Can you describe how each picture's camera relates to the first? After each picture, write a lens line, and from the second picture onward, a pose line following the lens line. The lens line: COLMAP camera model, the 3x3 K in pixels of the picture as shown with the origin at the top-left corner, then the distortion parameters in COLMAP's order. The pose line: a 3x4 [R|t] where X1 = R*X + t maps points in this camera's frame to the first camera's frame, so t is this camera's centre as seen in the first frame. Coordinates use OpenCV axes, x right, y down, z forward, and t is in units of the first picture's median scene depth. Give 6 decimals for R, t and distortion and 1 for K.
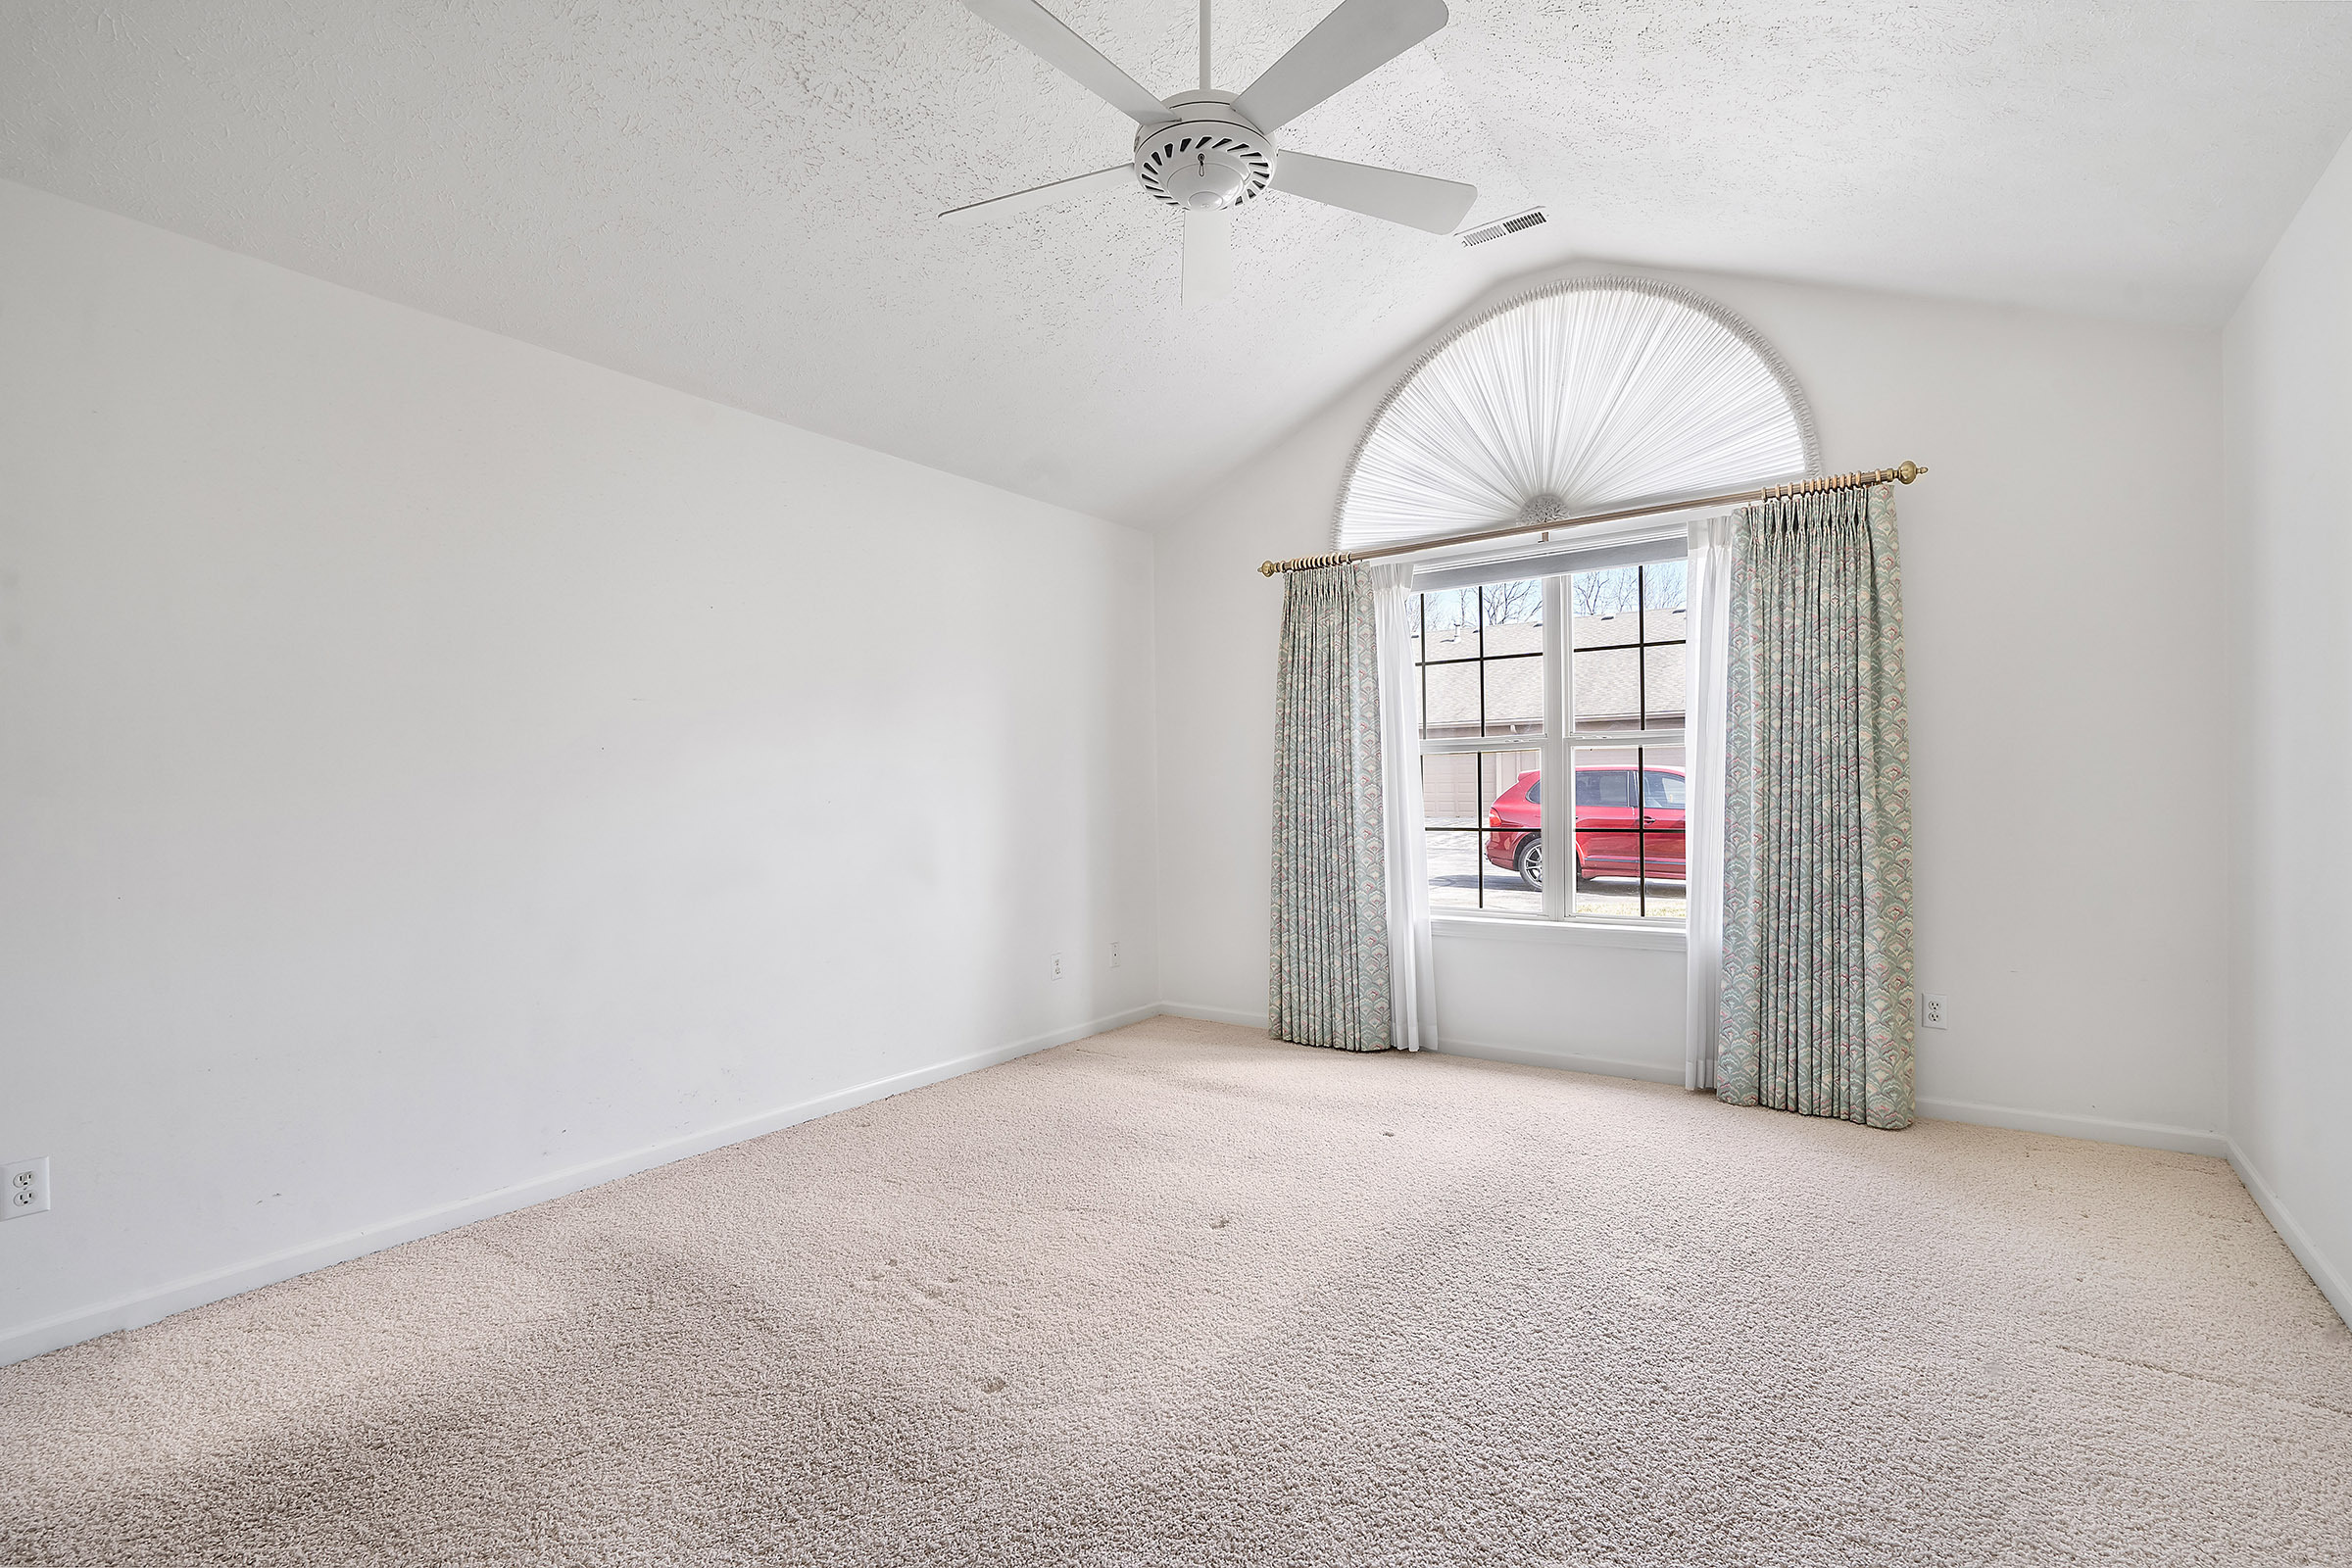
lens RADIAL K [[1102.5, 0, 1220.7], [0, 1102.5, 774.3], [0, 0, 1]] dist [-0.002248, 0.000231]
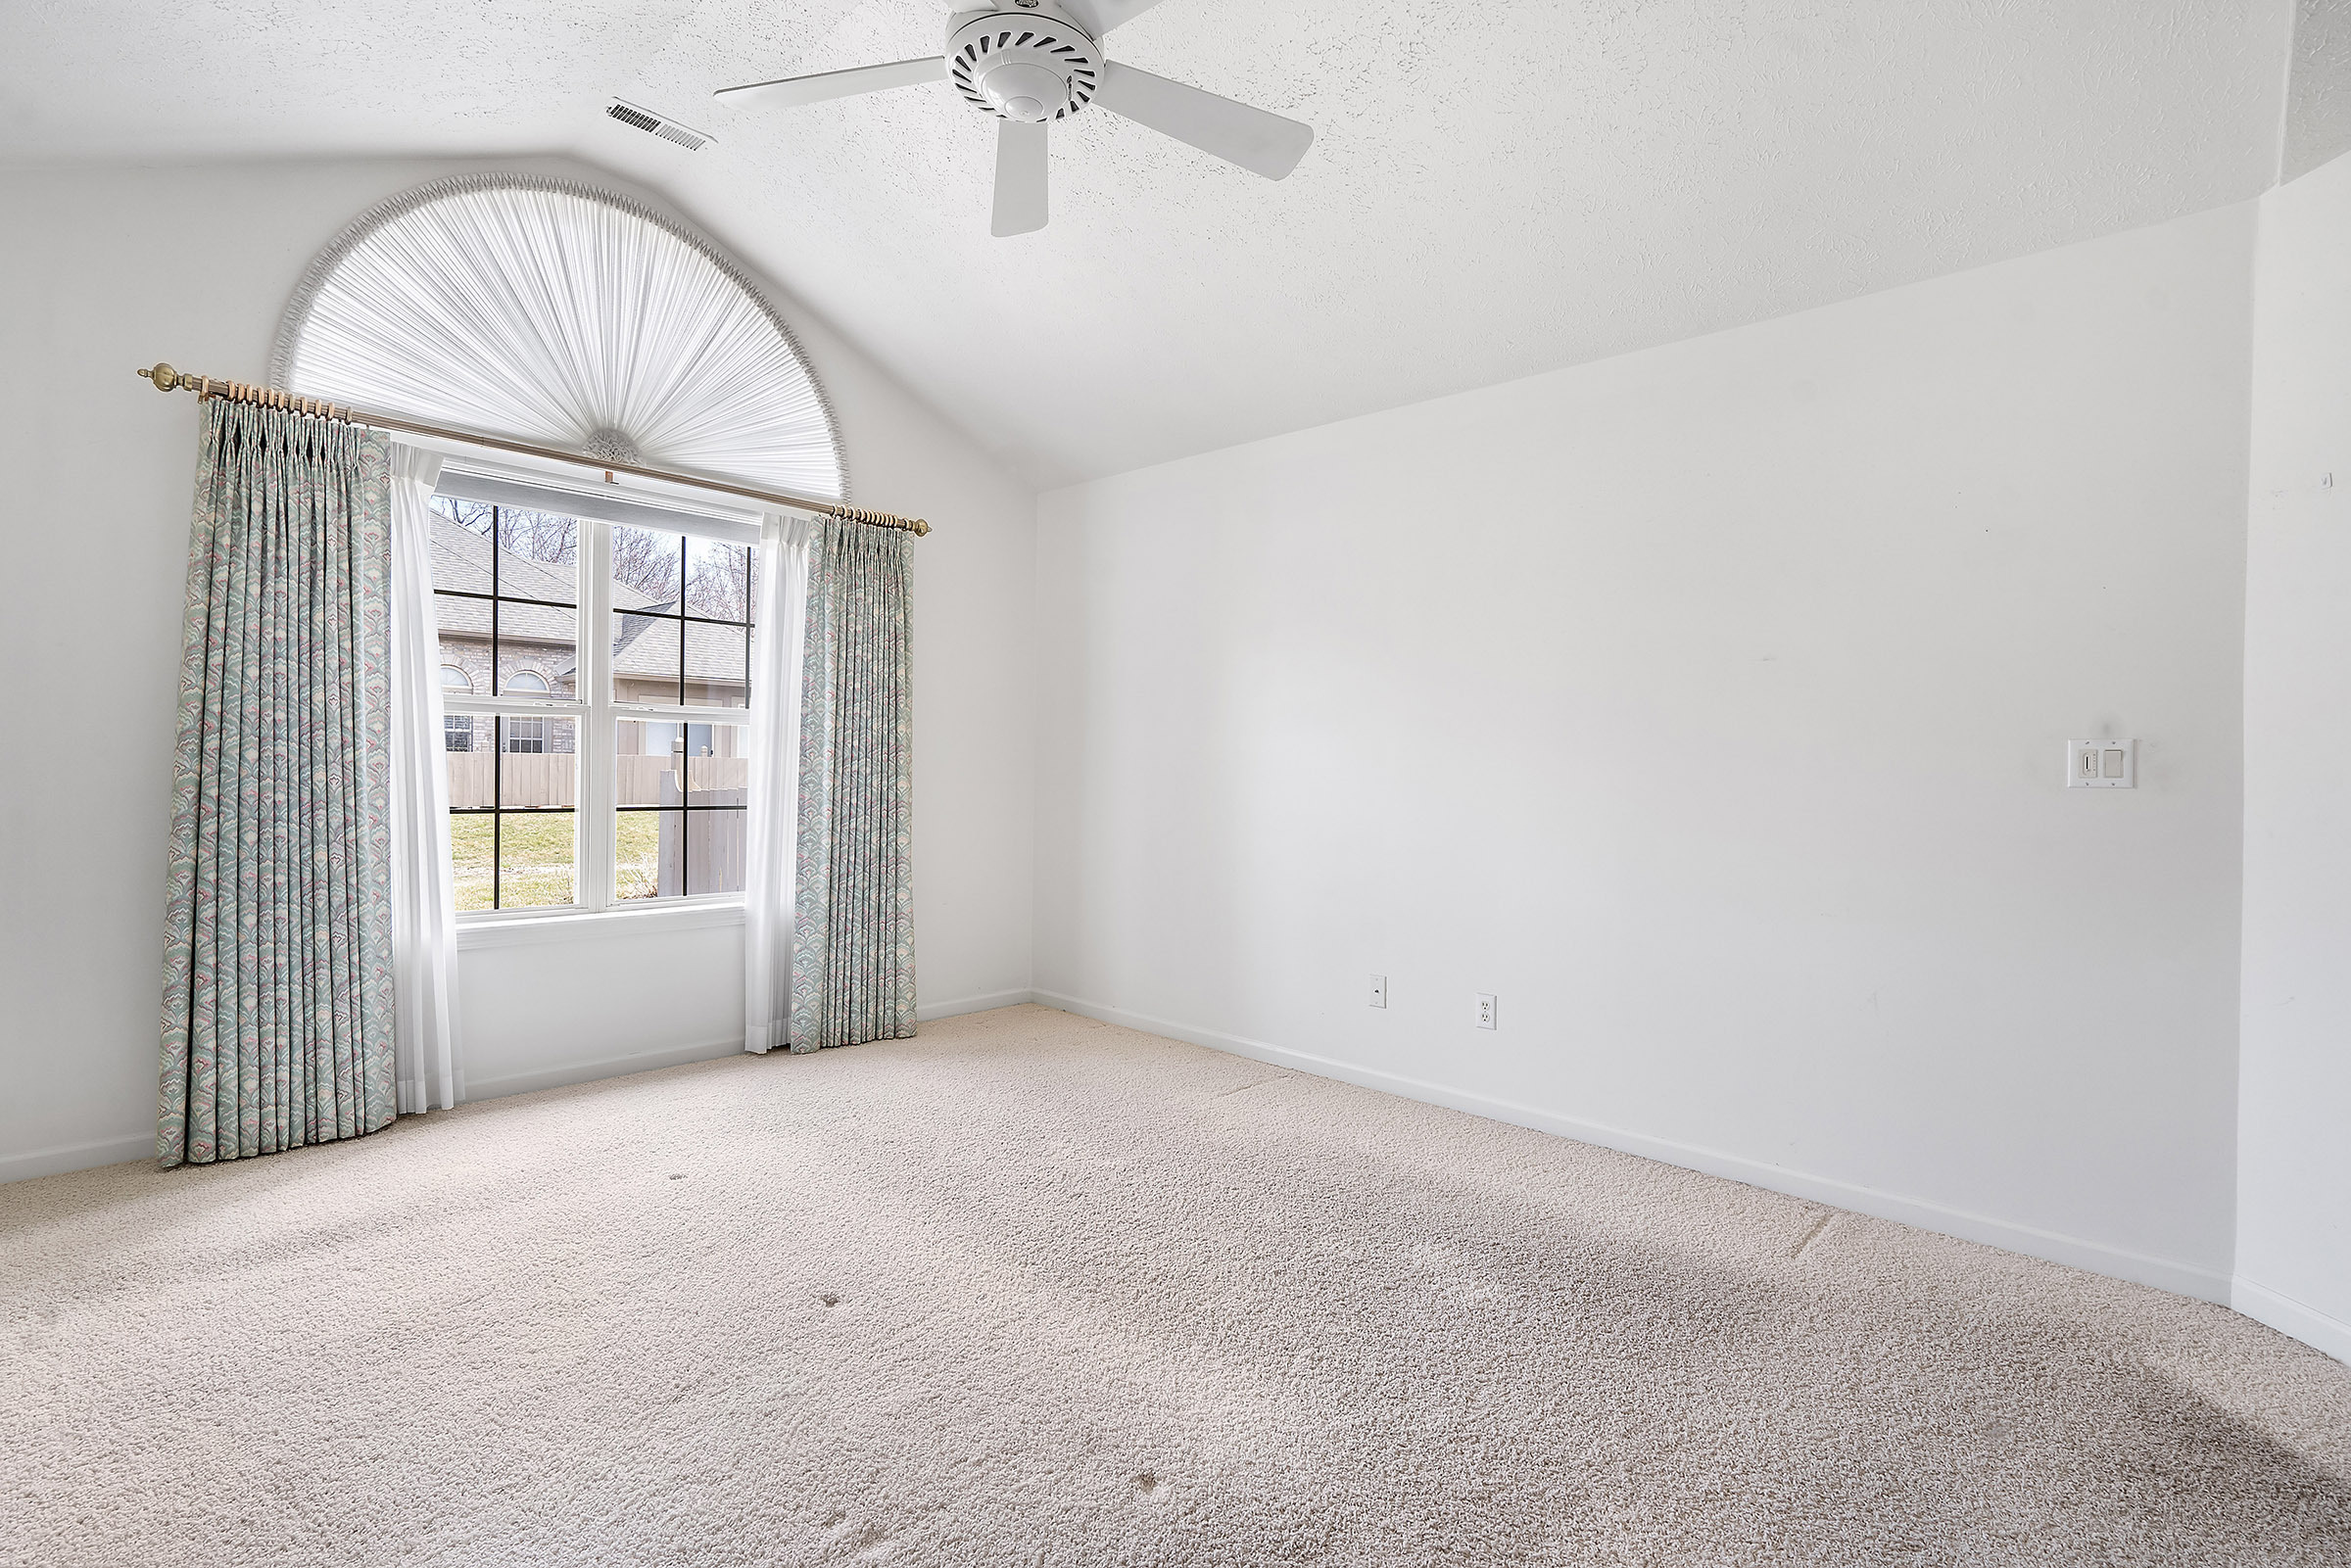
lens RADIAL K [[1041.0, 0, 1173.4], [0, 1041.0, 779.0], [0, 0, 1]] dist [0.000520, 0.000550]
pose [[0.187086, 0.012712, 0.982261, -0.444481], [-0.027676, 0.999588, -0.007665, 0.019669], [-0.981954, -0.025751, 0.187361, 0.401390]]
